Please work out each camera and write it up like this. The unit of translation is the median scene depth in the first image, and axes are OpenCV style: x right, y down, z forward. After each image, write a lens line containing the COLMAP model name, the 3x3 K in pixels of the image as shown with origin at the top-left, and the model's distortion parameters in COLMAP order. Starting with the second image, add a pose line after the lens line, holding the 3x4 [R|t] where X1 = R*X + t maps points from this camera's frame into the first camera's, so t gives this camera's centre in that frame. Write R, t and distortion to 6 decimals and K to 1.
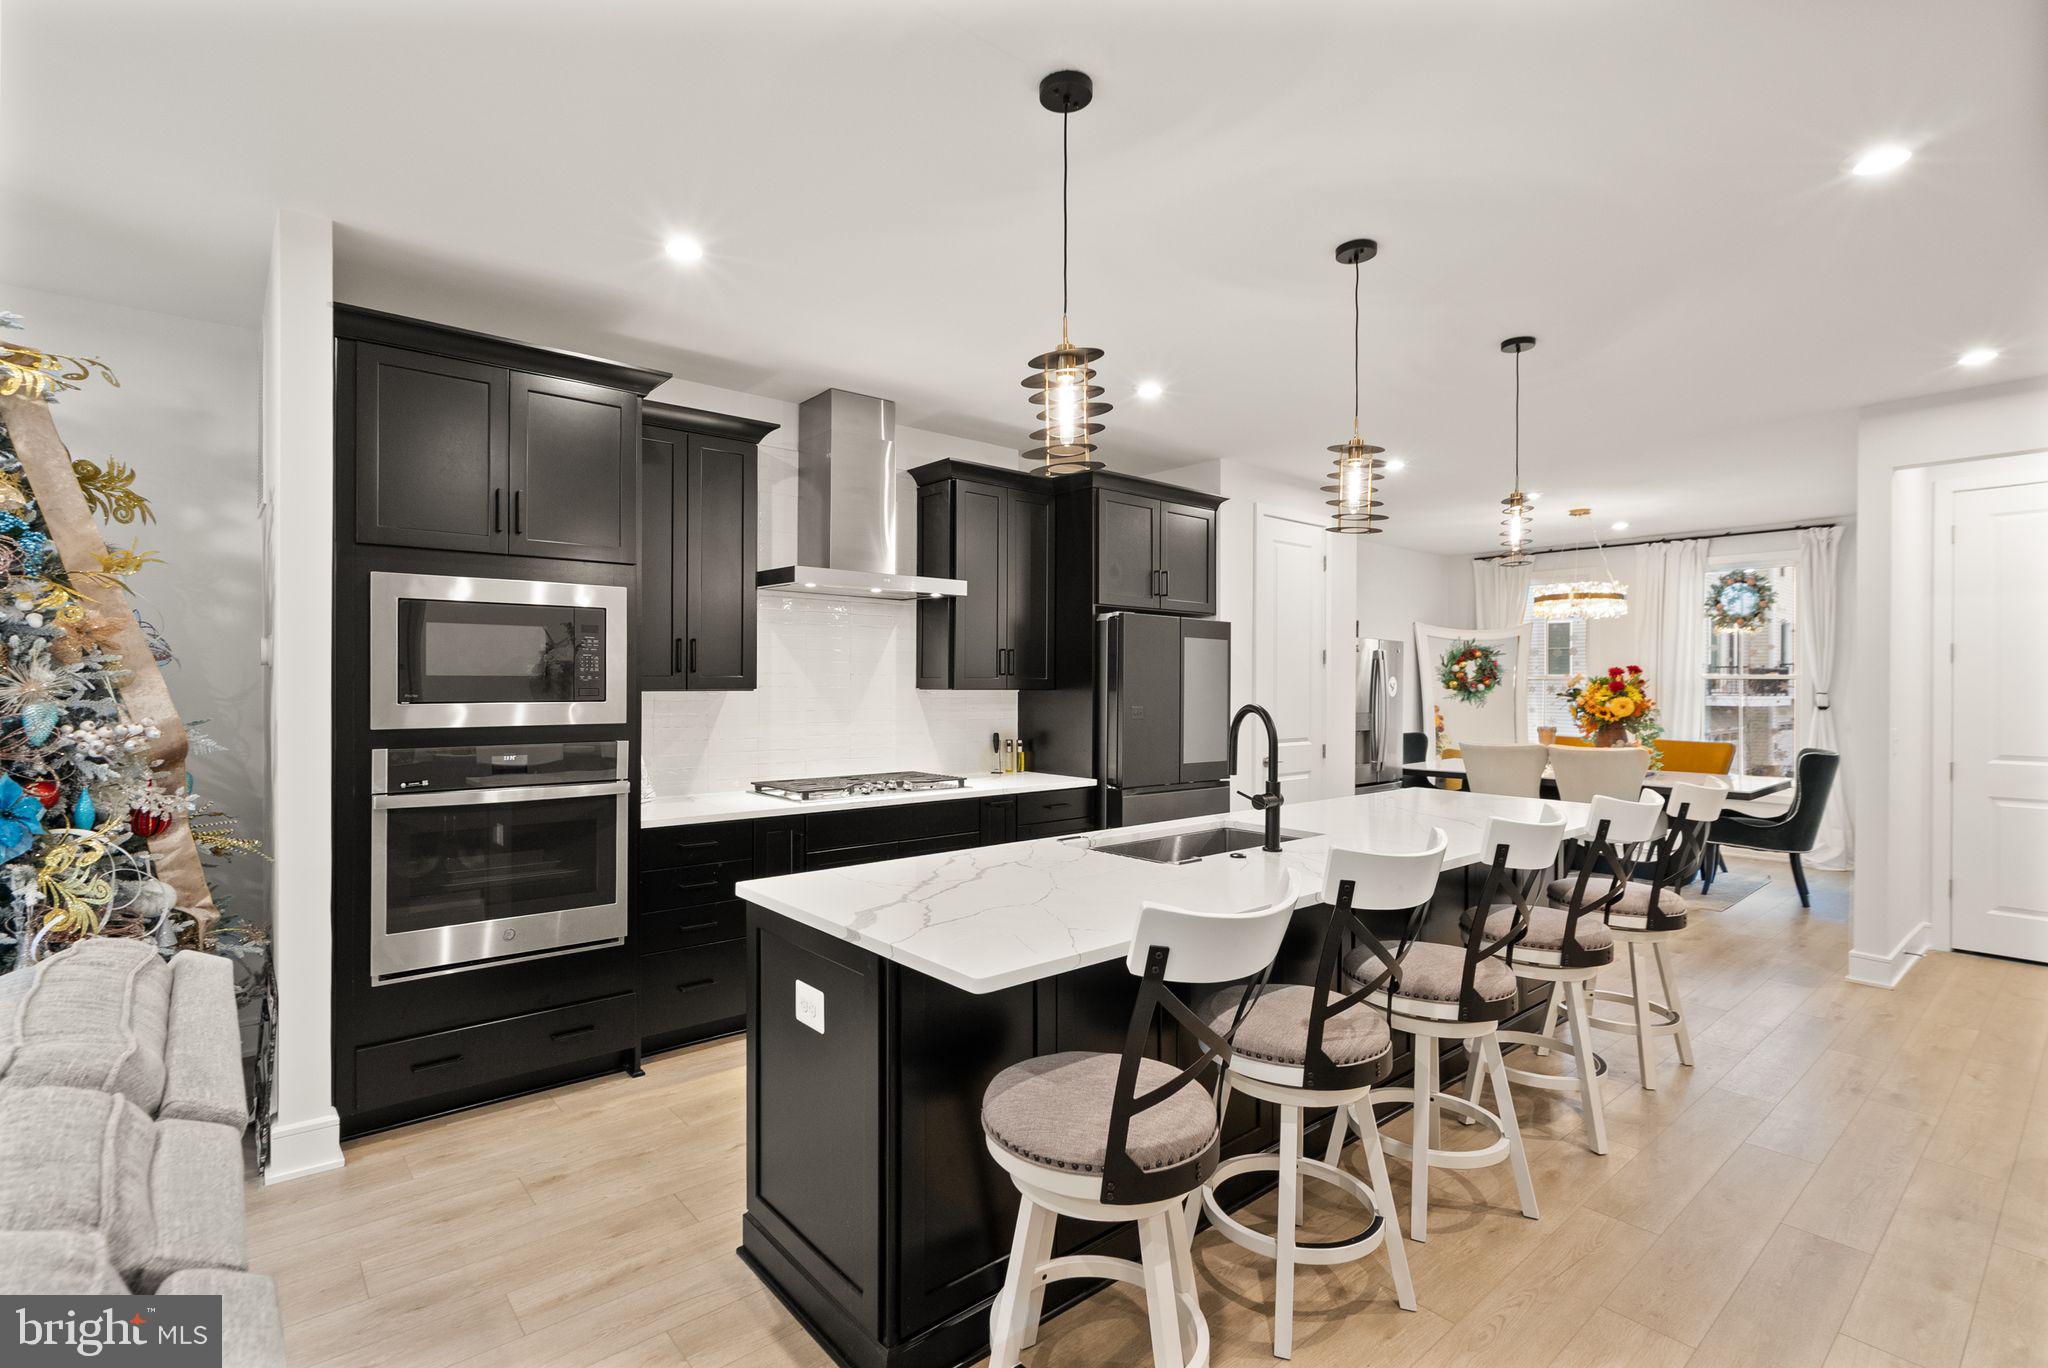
lens RADIAL K [[940.9, 0, 1018.9], [0, 940.9, 675.1], [0, 0, 1]] dist [0.002836, 0.000998]
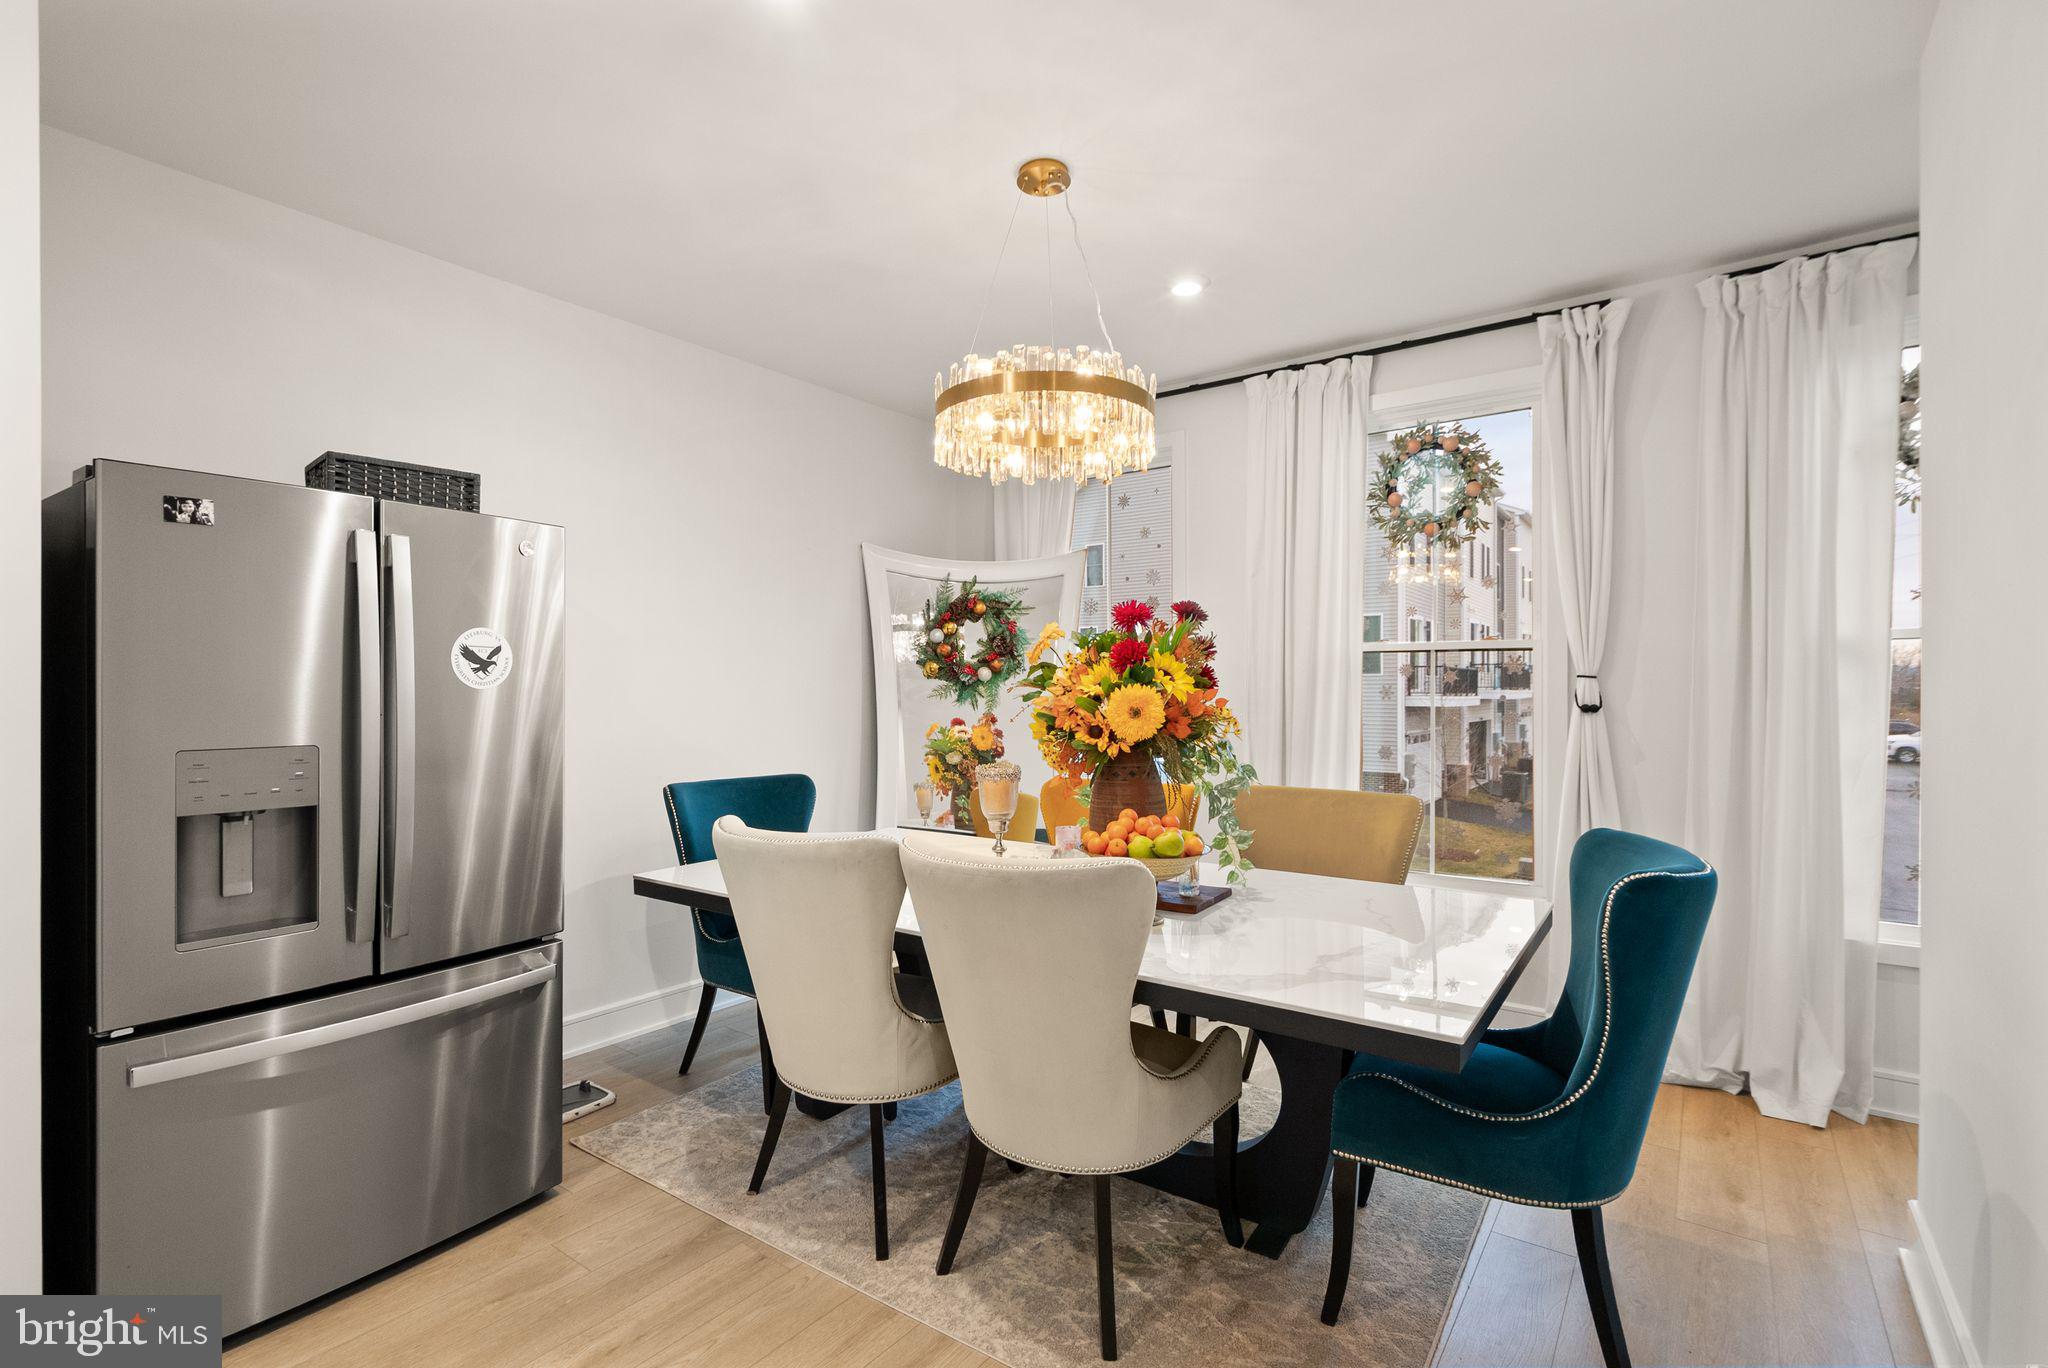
lens RADIAL K [[940.9, 0, 1026.8], [0, 940.9, 694.2], [0, 0, 1]] dist [0.002836, 0.000998]
pose [[0.970185, -0.006901, 0.242267, 0.453370], [0.003699, 0.999900, 0.013672, 0.019476], [-0.242337, -0.012368, 0.970113, 0.589793]]
